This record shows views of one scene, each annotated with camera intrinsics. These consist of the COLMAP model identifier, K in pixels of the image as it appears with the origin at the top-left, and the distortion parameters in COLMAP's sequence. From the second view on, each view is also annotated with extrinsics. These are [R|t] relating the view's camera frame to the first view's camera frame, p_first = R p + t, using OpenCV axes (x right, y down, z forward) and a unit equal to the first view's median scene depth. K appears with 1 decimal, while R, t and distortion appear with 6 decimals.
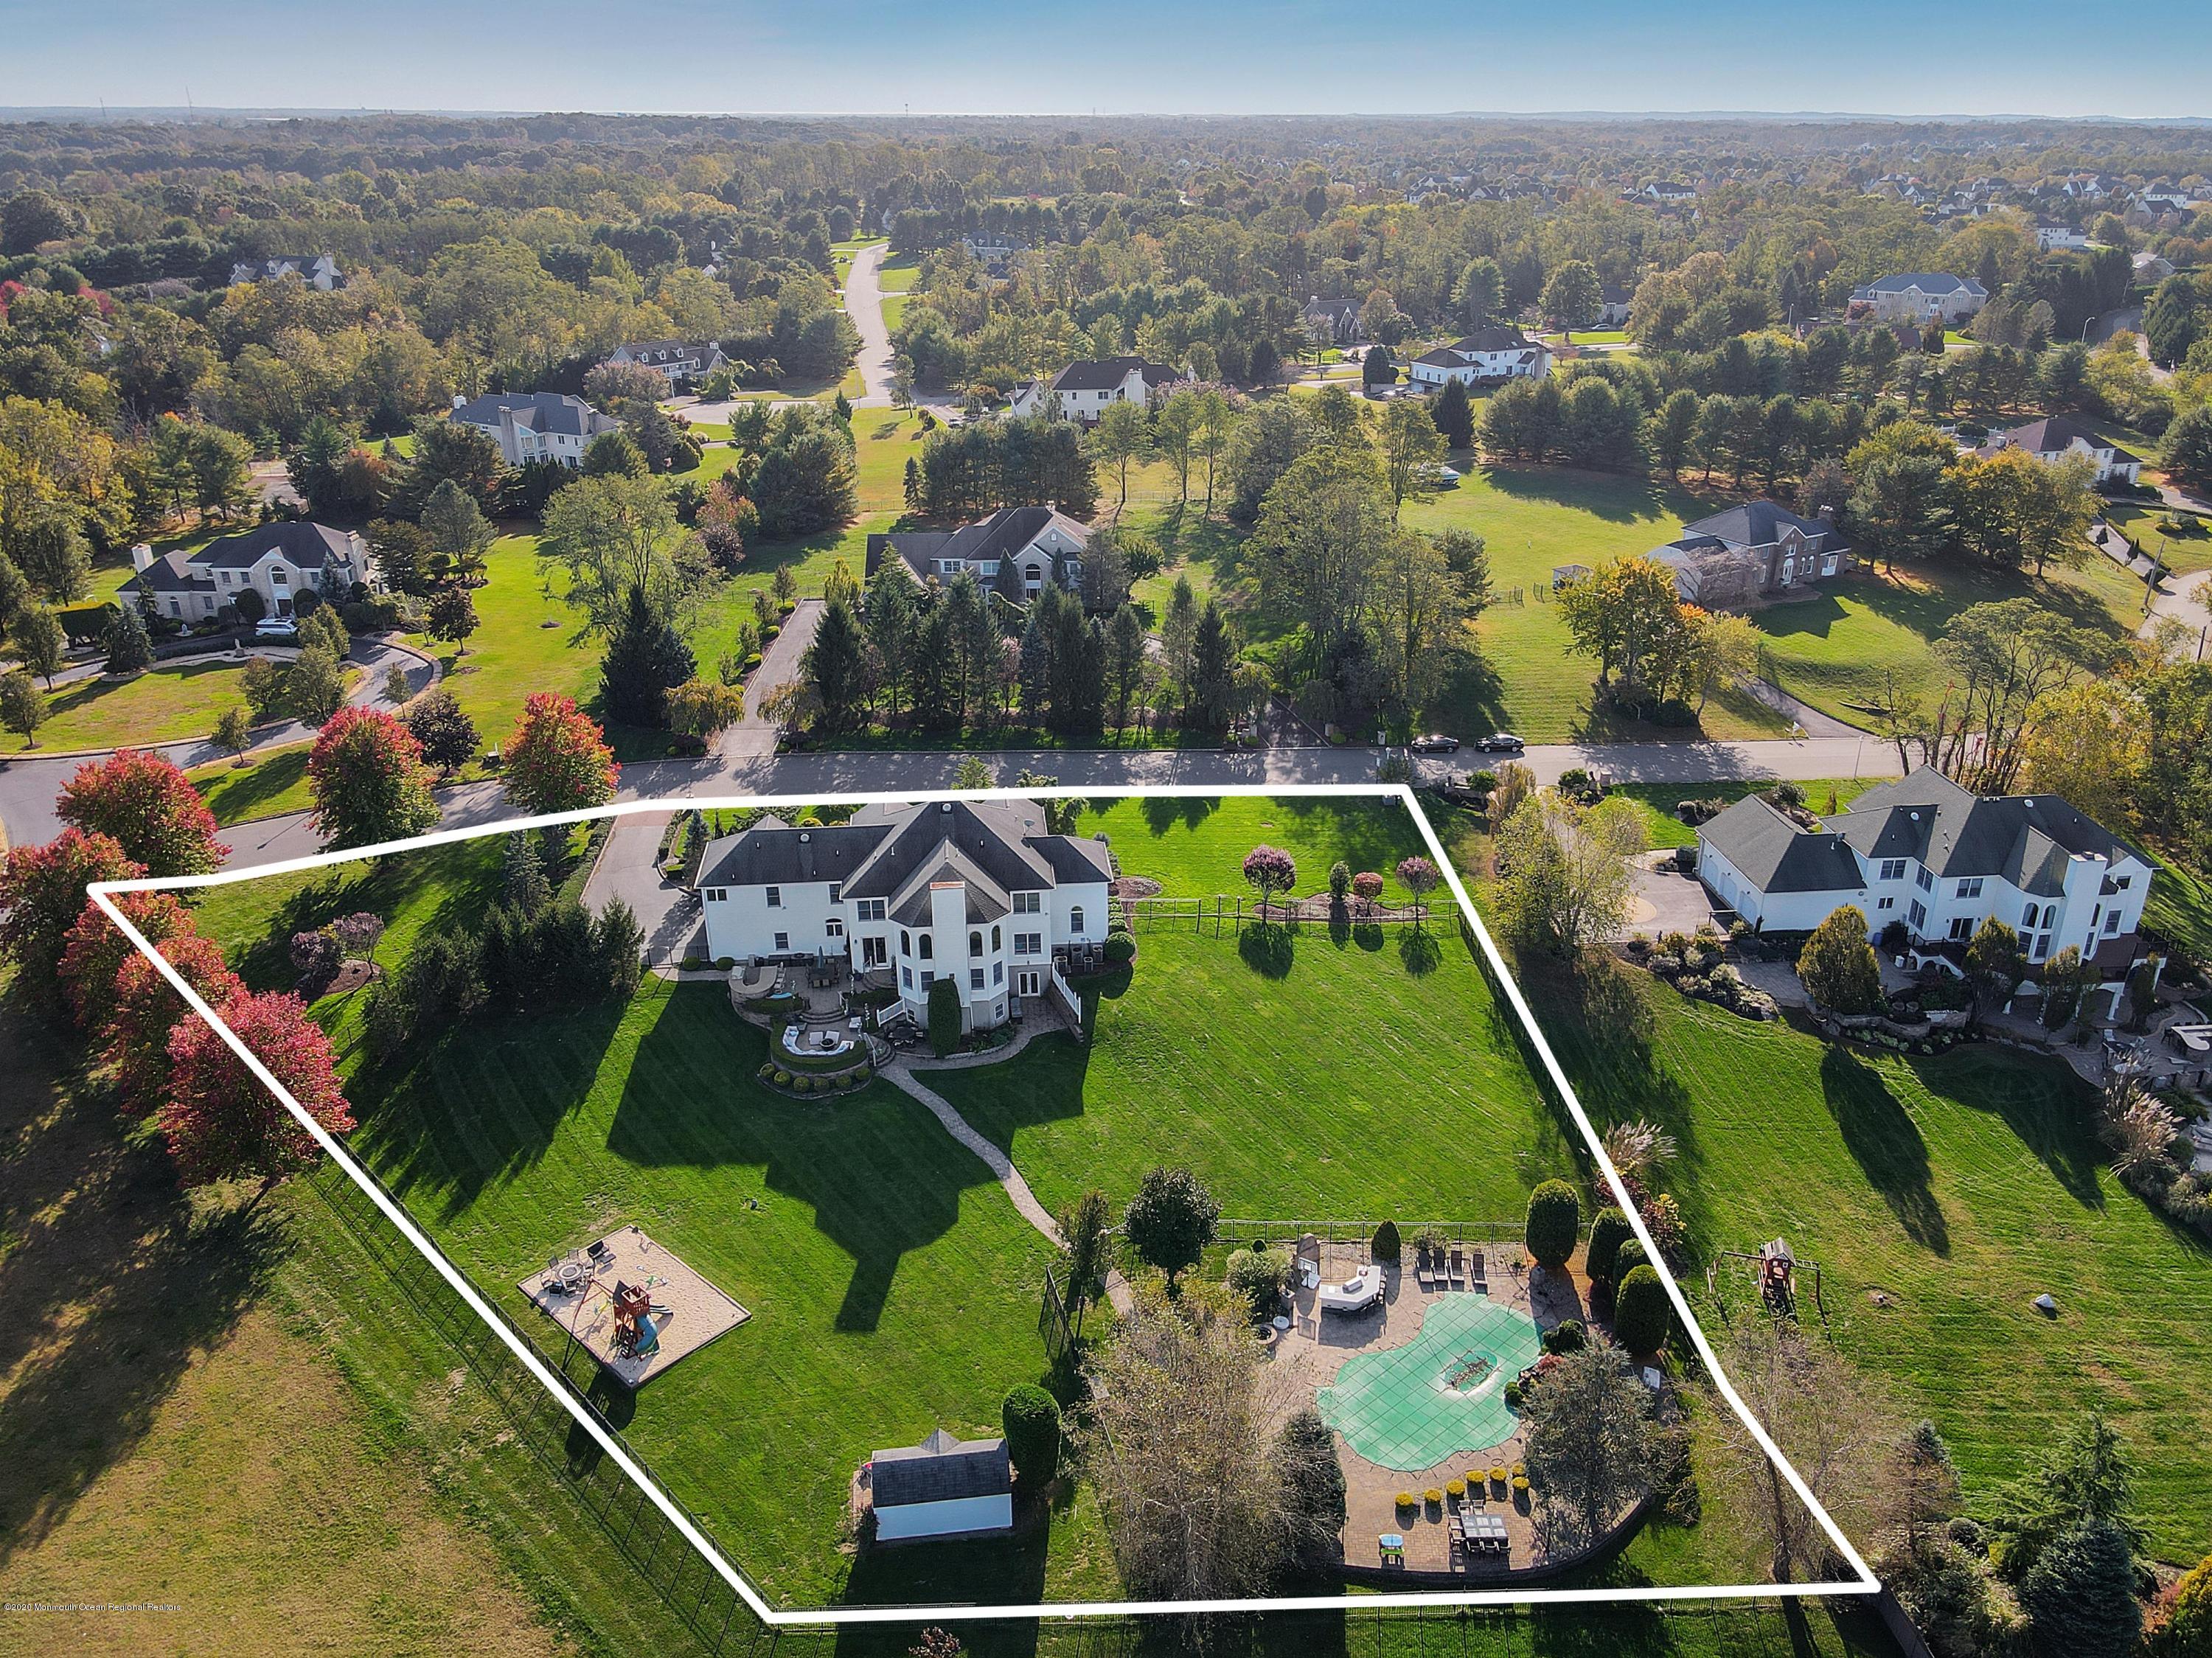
lens RADIAL K [[1643.1, 0, 1106.0], [0, 1643.1, 829.0], [0, 0, 1]] dist [-0.004766, 0.081274]
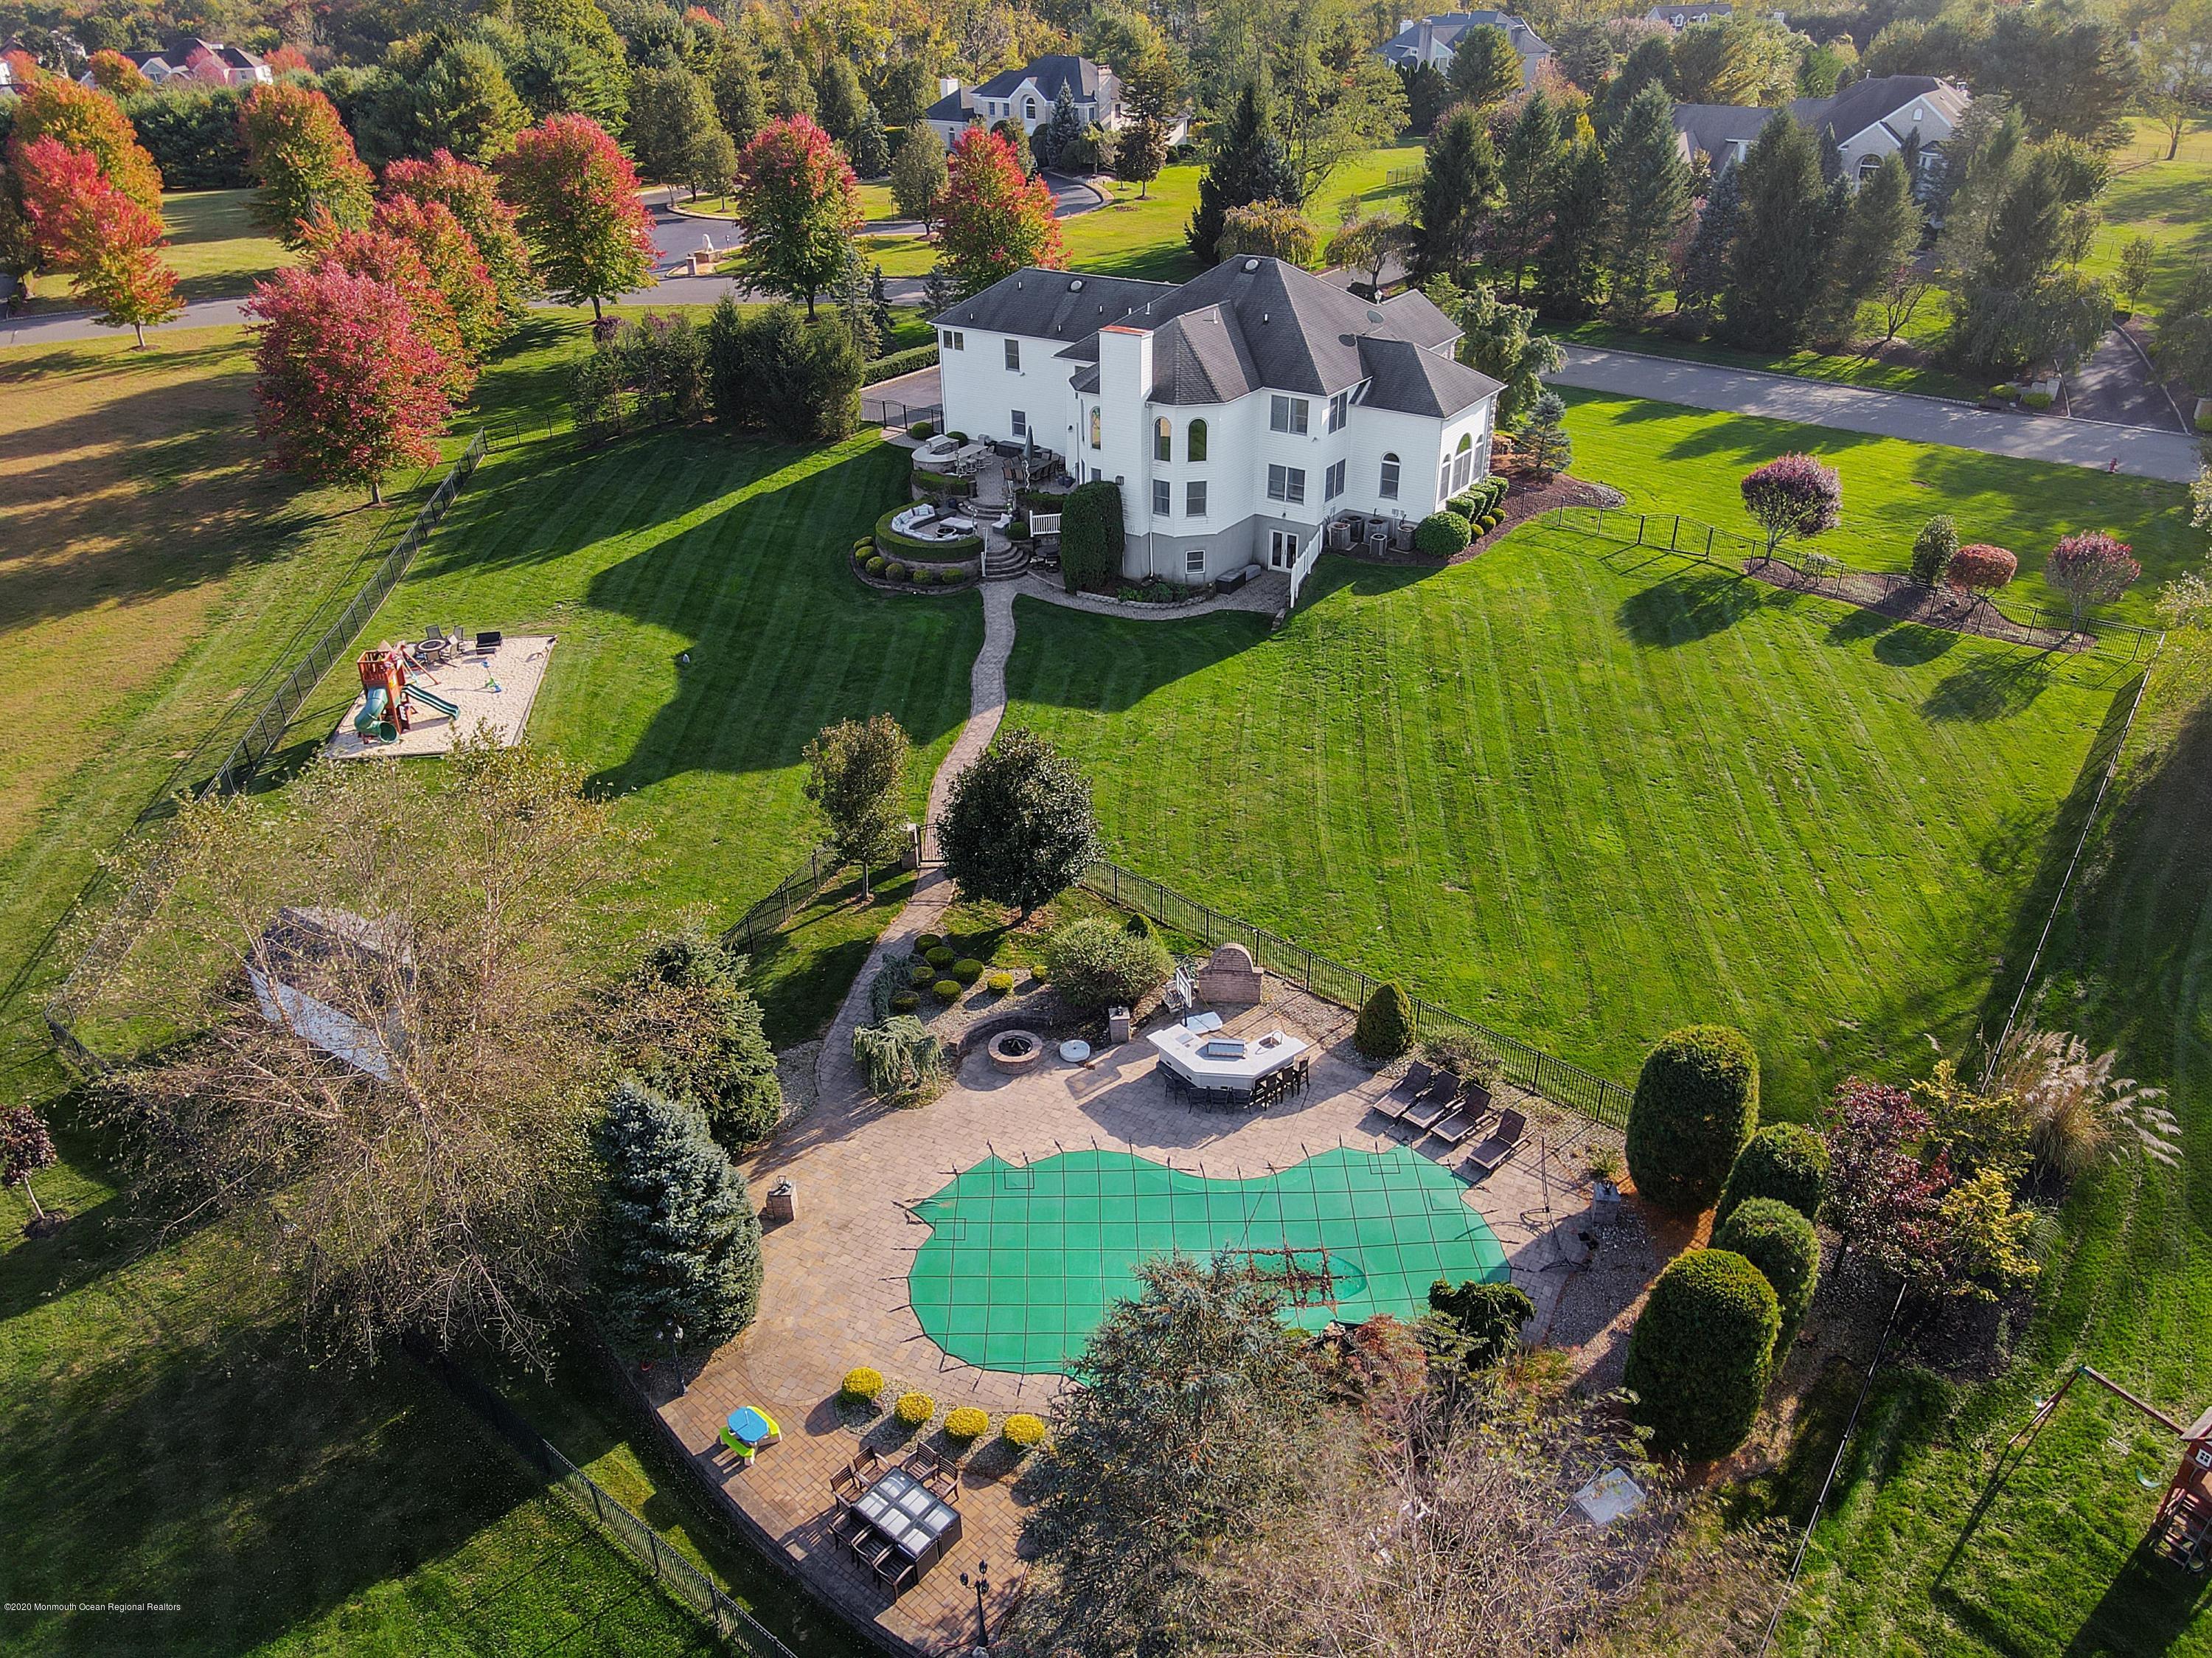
lens RADIAL K [[1599.1, 0, 1106.0], [0, 1599.1, 829.0], [0, 0, 1]] dist [-0.006026, -0.002013]
pose [[0.749480, 0.305042, -0.587562, 0.325037], [-0.247633, 0.952267, 0.178508, 0.108984], [0.613969, 0.011711, 0.789244, 0.479672]]
